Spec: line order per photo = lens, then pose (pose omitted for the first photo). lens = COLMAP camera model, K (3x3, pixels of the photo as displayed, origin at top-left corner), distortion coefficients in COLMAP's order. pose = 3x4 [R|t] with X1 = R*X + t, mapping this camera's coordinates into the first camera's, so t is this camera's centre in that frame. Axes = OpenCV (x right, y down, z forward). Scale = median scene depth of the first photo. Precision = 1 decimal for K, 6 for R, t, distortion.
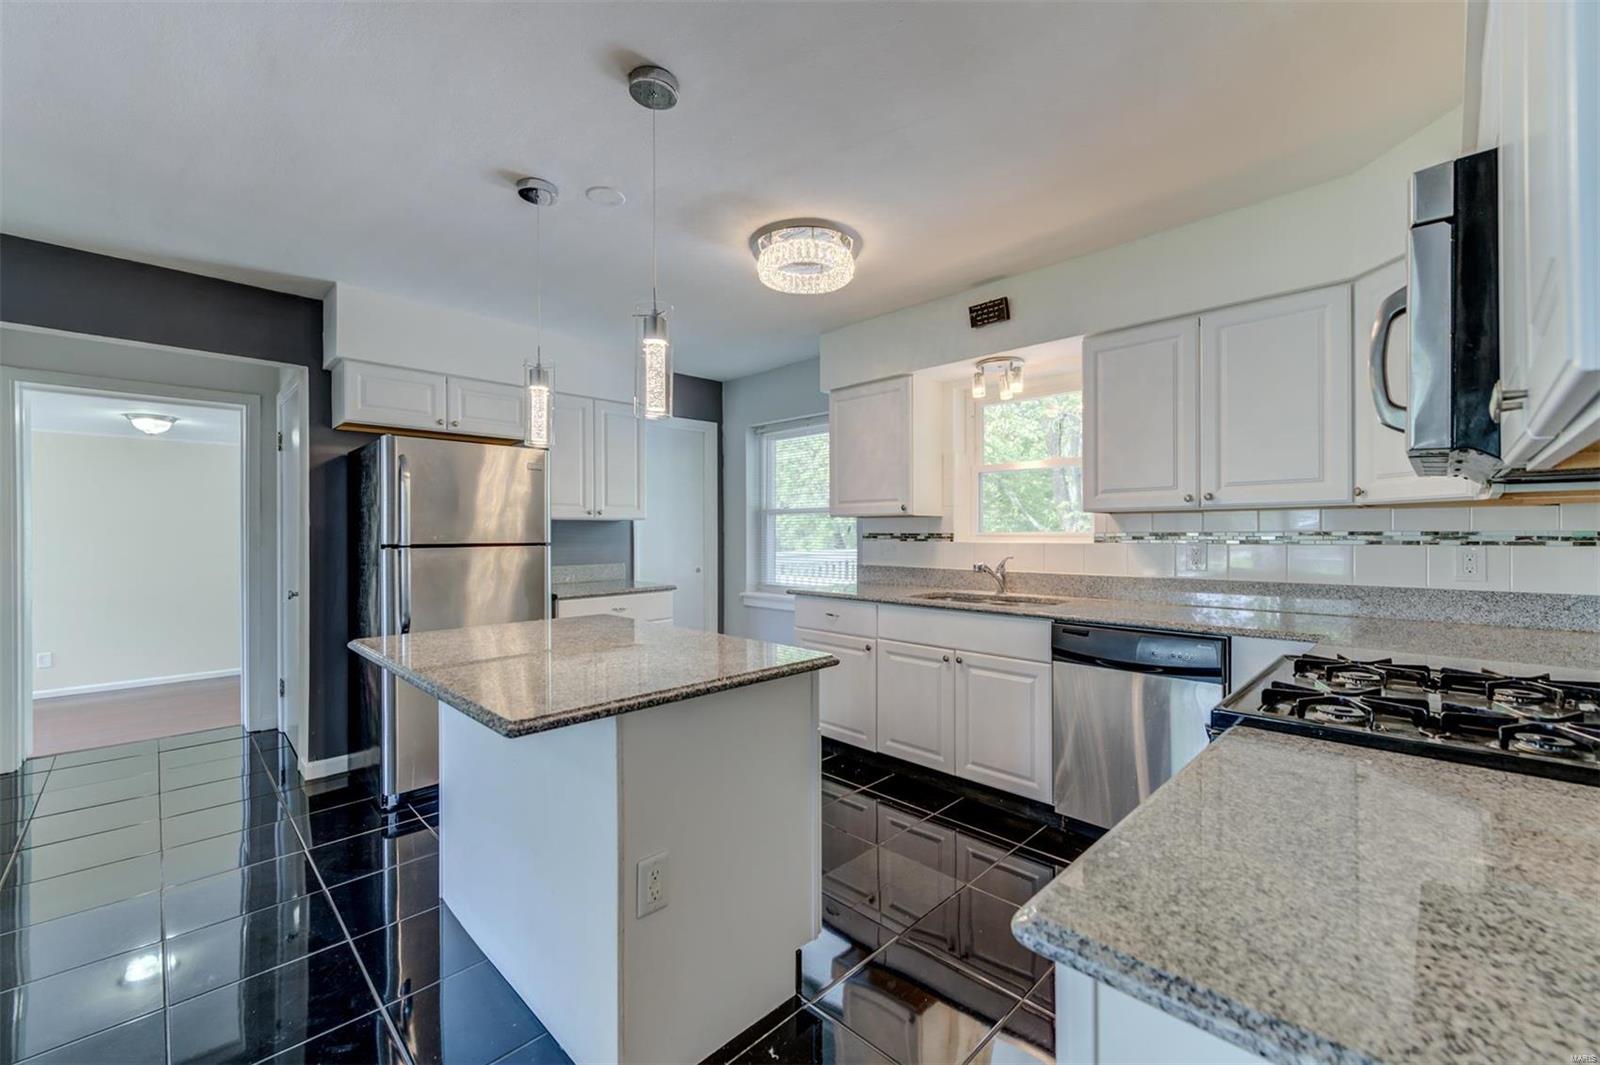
lens RADIAL K [[647.7, 0, 811.0], [0, 647.7, 529.7], [0, 0, 1]] dist [0.005014, -0.000497]
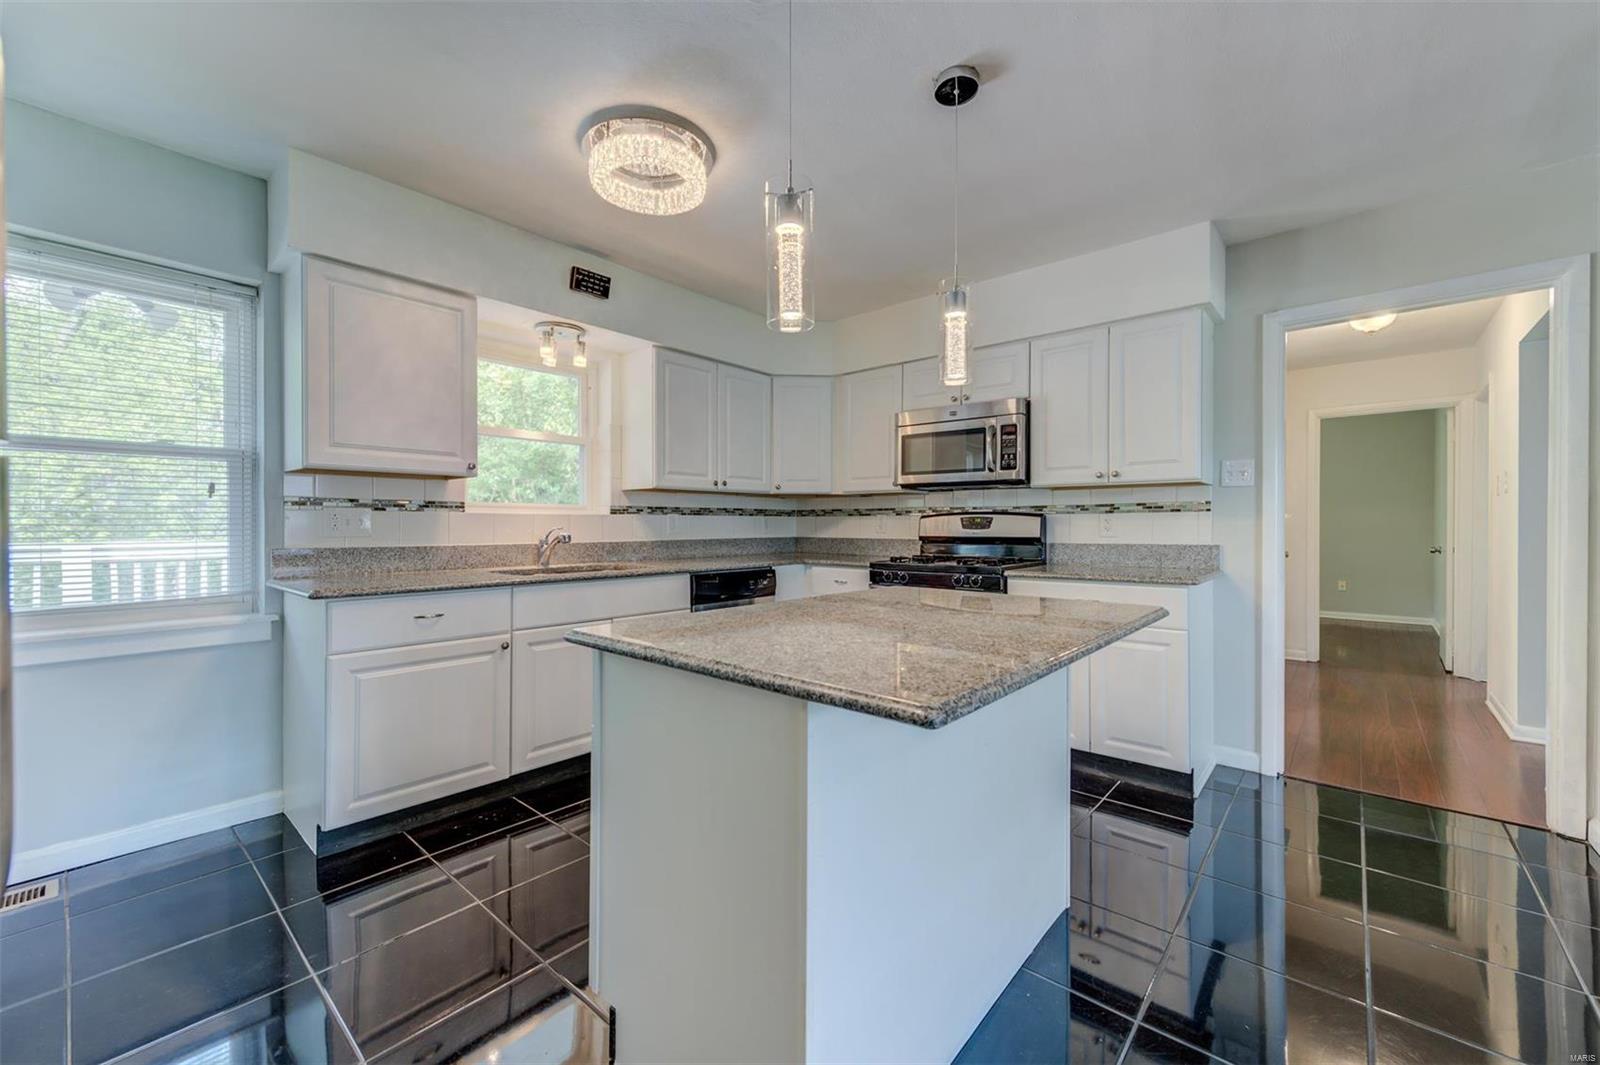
lens RADIAL K [[641.6, 0, 799.7], [0, 641.6, 524.4], [0, 0, 1]] dist [0.009573, -0.000178]
pose [[-0.067297, 0.003570, 0.997727, -0.689117], [-0.003862, 0.999985, -0.003838, 0.039144], [-0.997726, -0.004112, -0.067282, 0.693254]]
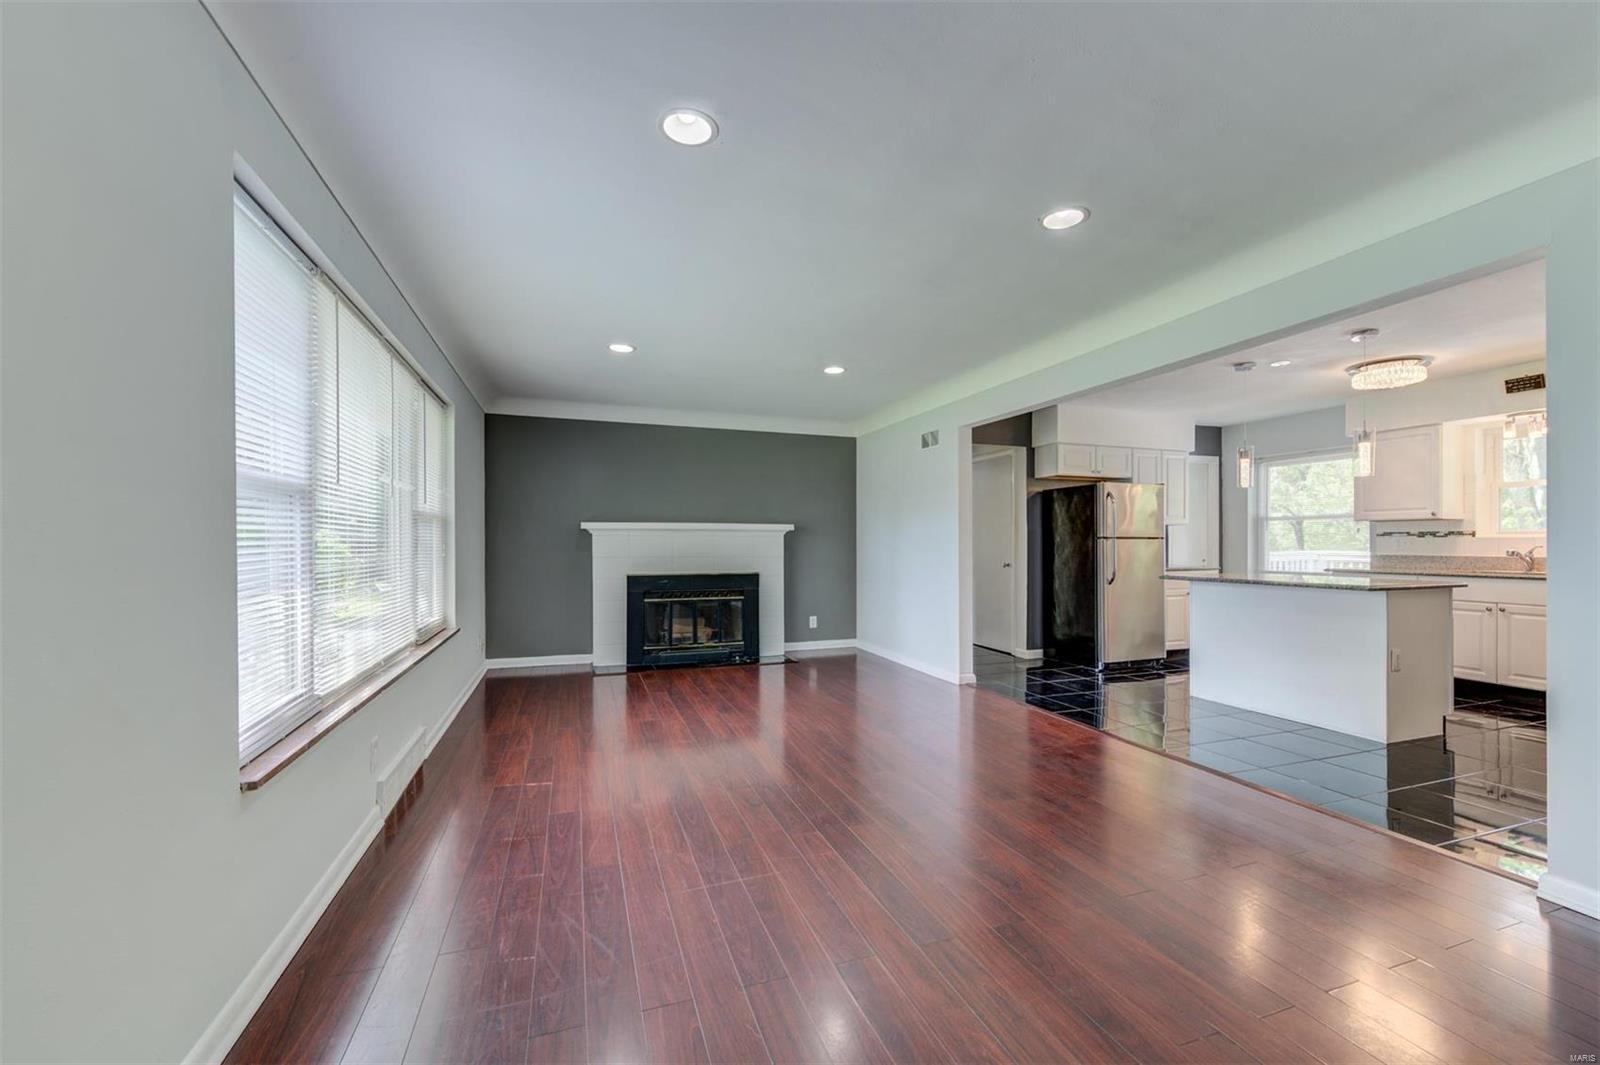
lens RADIAL K [[644.4, 0, 799.6], [0, 644.4, 544.4], [0, 0, 1]] dist [0.011195, -0.000194]
pose [[0.899799, 0.003253, -0.436292, -0.541868], [-0.001061, 0.999986, 0.005269, 0.031605], [0.436303, -0.004278, 0.899789, -1.034438]]
